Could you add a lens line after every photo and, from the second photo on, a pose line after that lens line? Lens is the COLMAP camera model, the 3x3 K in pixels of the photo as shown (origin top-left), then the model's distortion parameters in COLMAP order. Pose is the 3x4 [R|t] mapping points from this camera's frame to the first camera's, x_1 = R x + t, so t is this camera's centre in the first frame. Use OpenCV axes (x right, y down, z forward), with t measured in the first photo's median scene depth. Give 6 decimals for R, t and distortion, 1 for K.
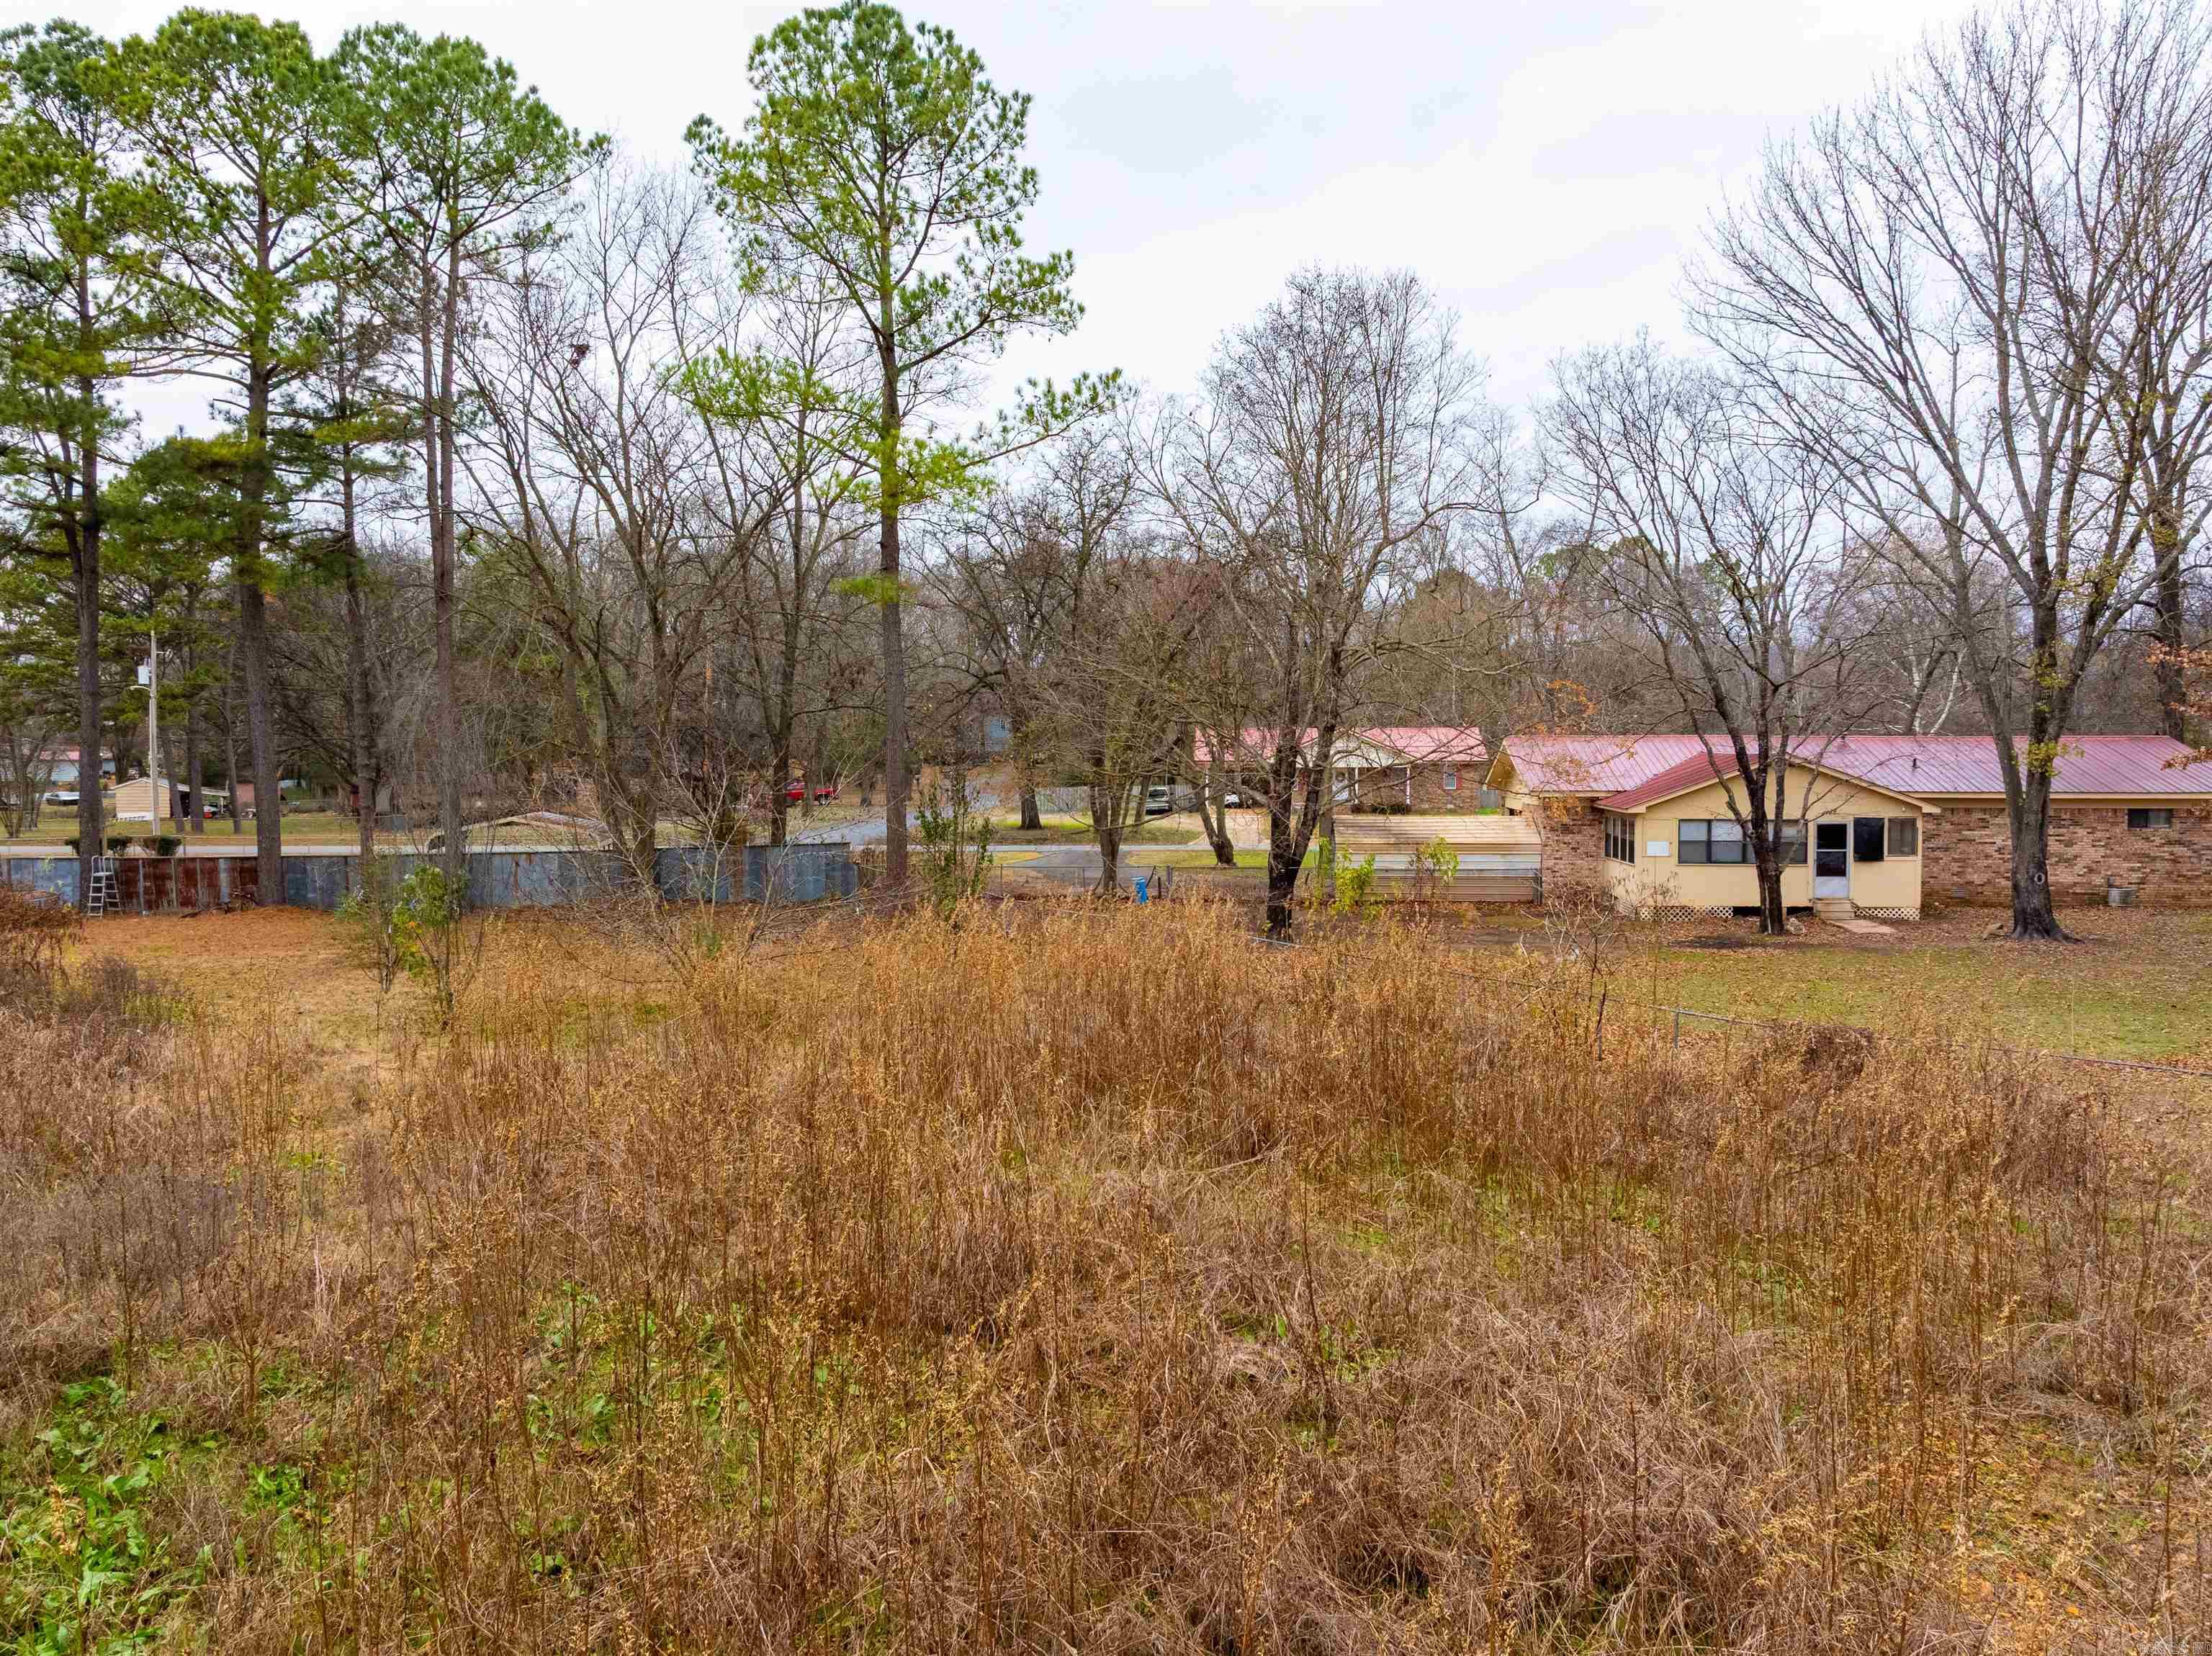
lens RADIAL K [[1559.1, 0, 1114.6], [0, 1559.1, 825.2], [0, 0, 1]] dist [-0.039692, 0.025485]
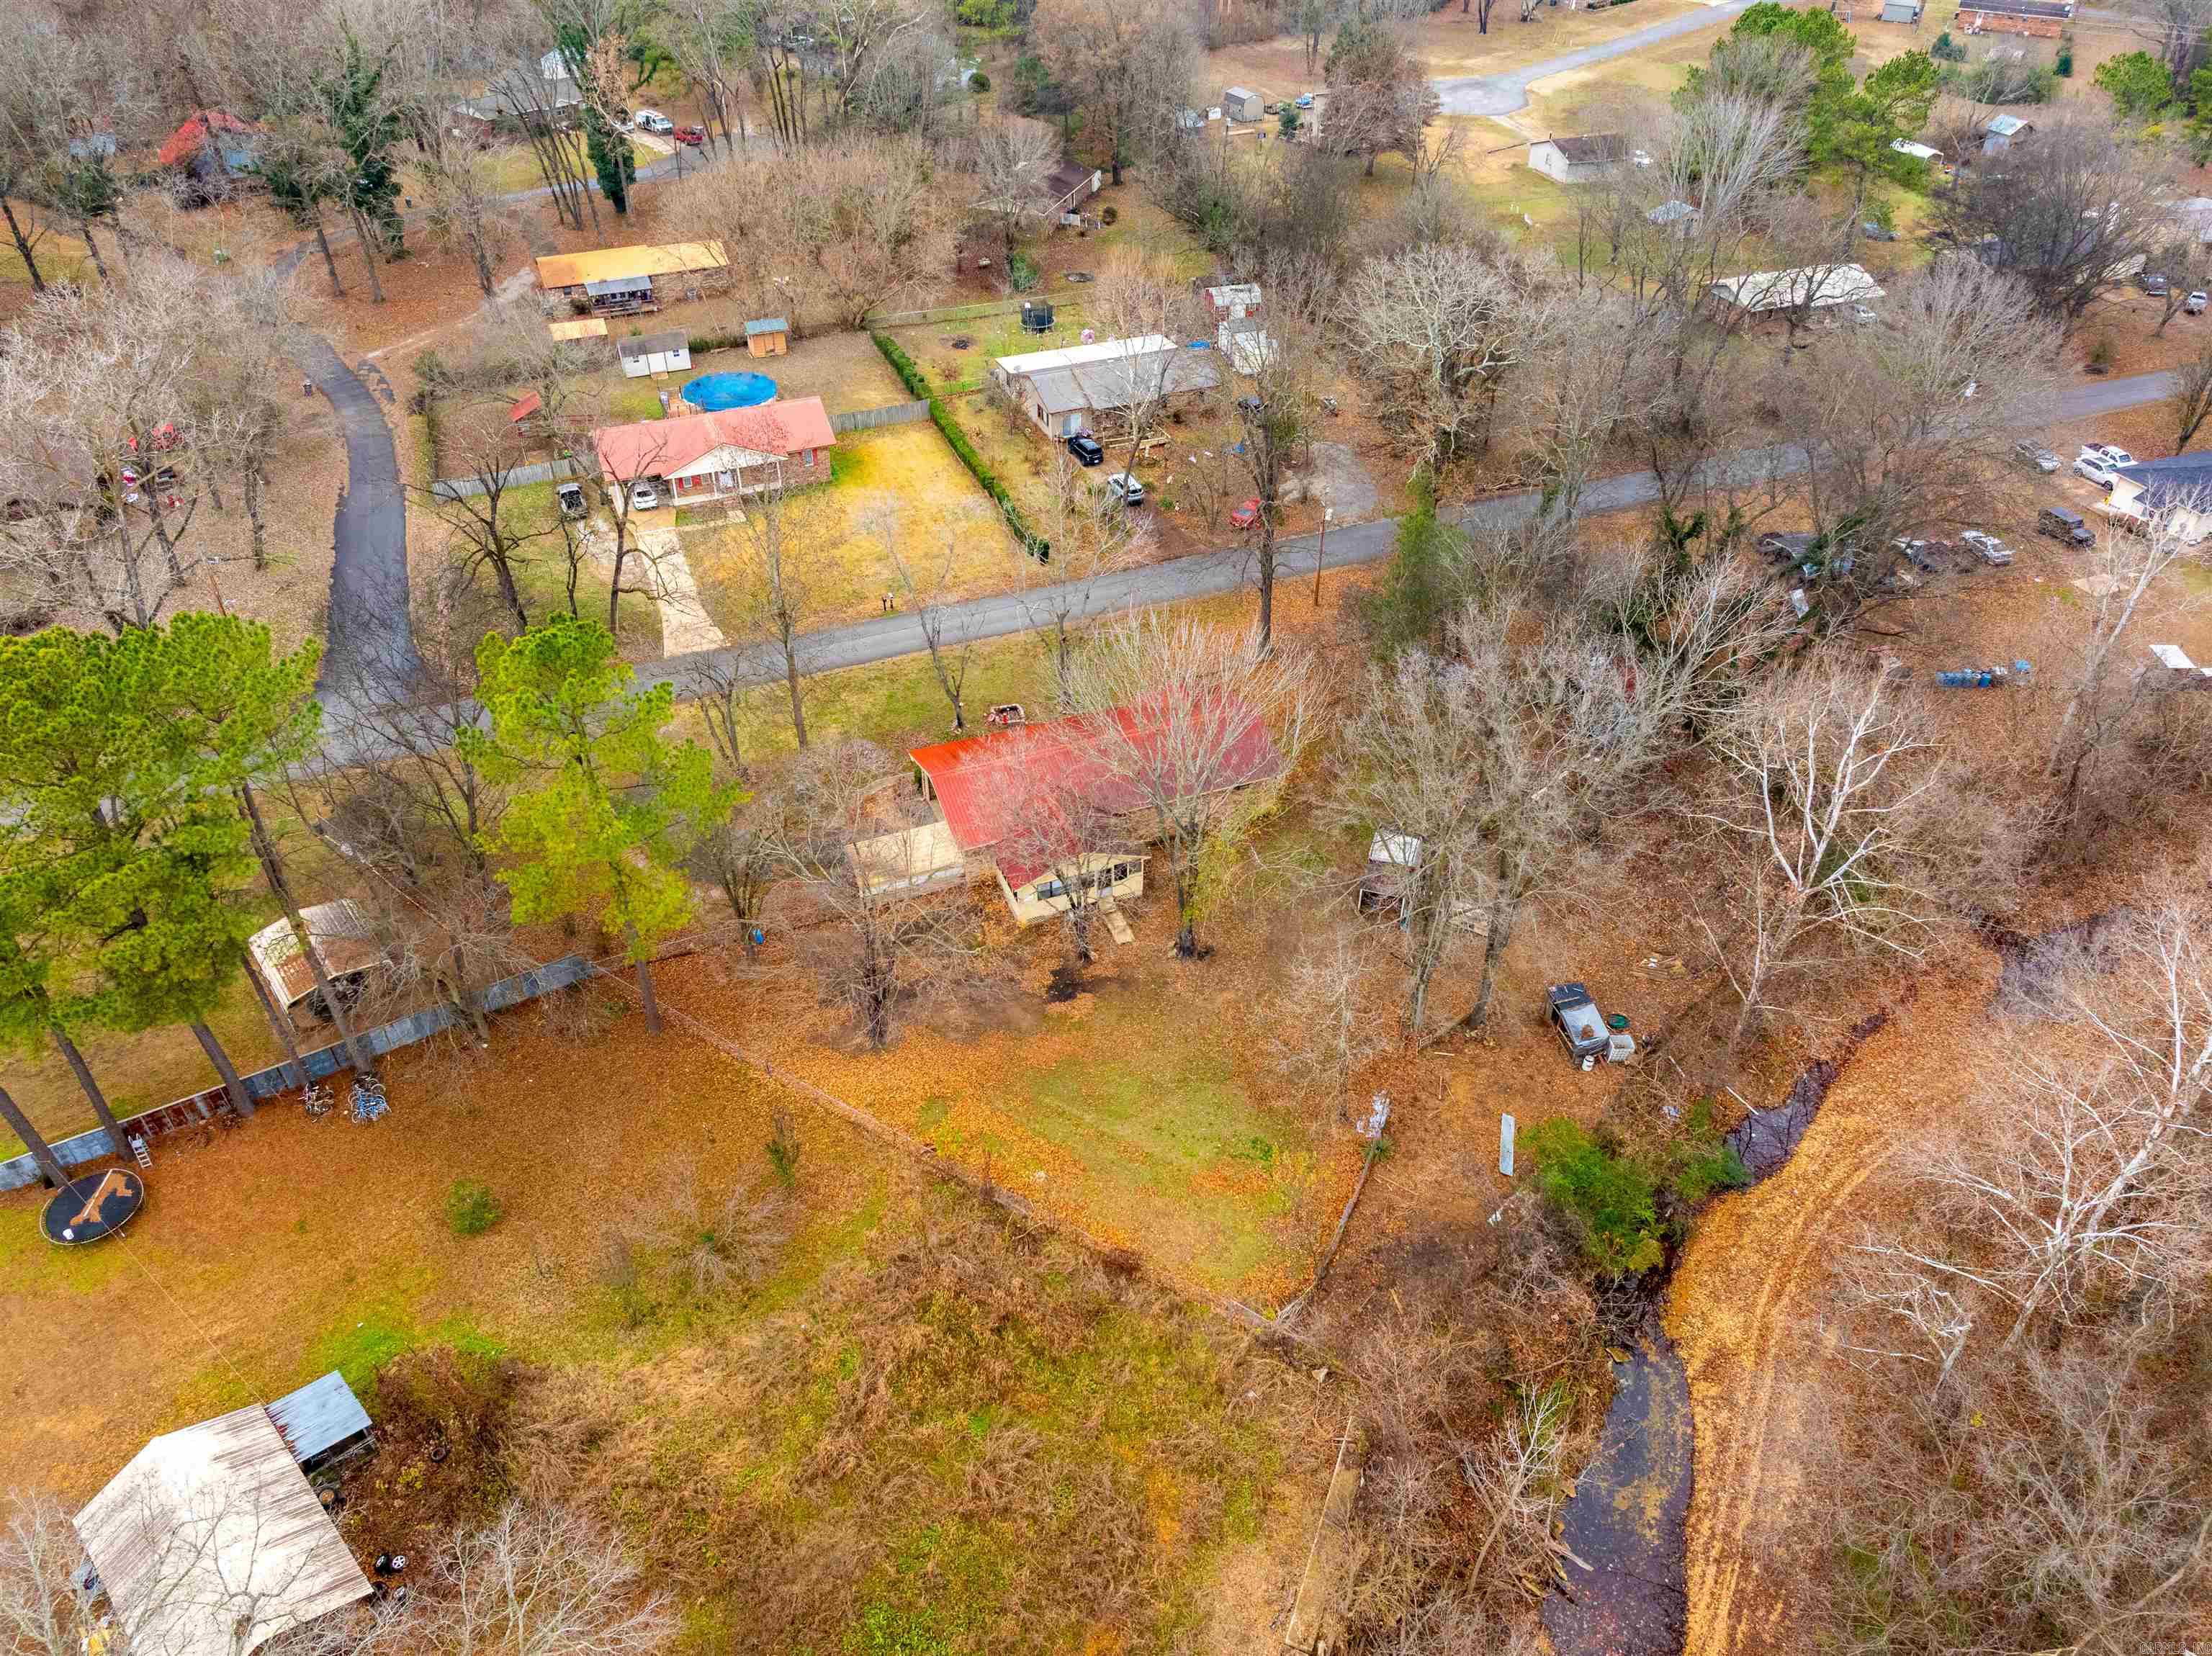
lens RADIAL K [[1559.1, 0, 1114.6], [0, 1559.1, 825.2], [0, 0, 1]] dist [-0.039692, 0.025485]
pose [[0.886911, -0.284437, 0.363984, -0.274023], [0.011717, 0.801544, 0.597820, -1.307428], [-0.461792, -0.525949, 0.714231, -0.477860]]
